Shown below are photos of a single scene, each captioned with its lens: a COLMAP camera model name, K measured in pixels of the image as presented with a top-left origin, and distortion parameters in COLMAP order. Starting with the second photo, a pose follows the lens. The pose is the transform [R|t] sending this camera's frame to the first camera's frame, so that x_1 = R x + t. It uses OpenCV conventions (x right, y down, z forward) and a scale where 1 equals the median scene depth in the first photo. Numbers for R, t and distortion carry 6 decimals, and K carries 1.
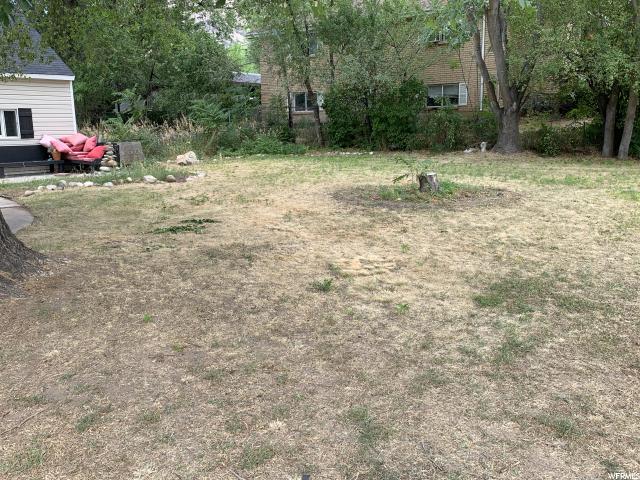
lens RADIAL K [[574.6, 0, 320.4], [0, 574.6, 239.6], [0, 0, 1]] dist [0.004421, 0.005675]
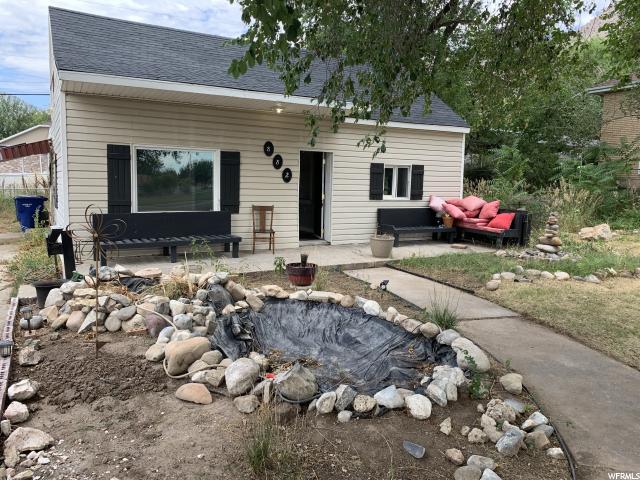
lens RADIAL K [[489.3, 0, 319.6], [0, 489.3, 239.7], [0, 0, 1]] dist [0.002672, 0.000539]
pose [[0.927197, 0.075326, -0.366922, -0.370281], [-0.103221, 0.993025, -0.056976, -0.061460], [0.360071, 0.090702, 0.928505, 0.282329]]
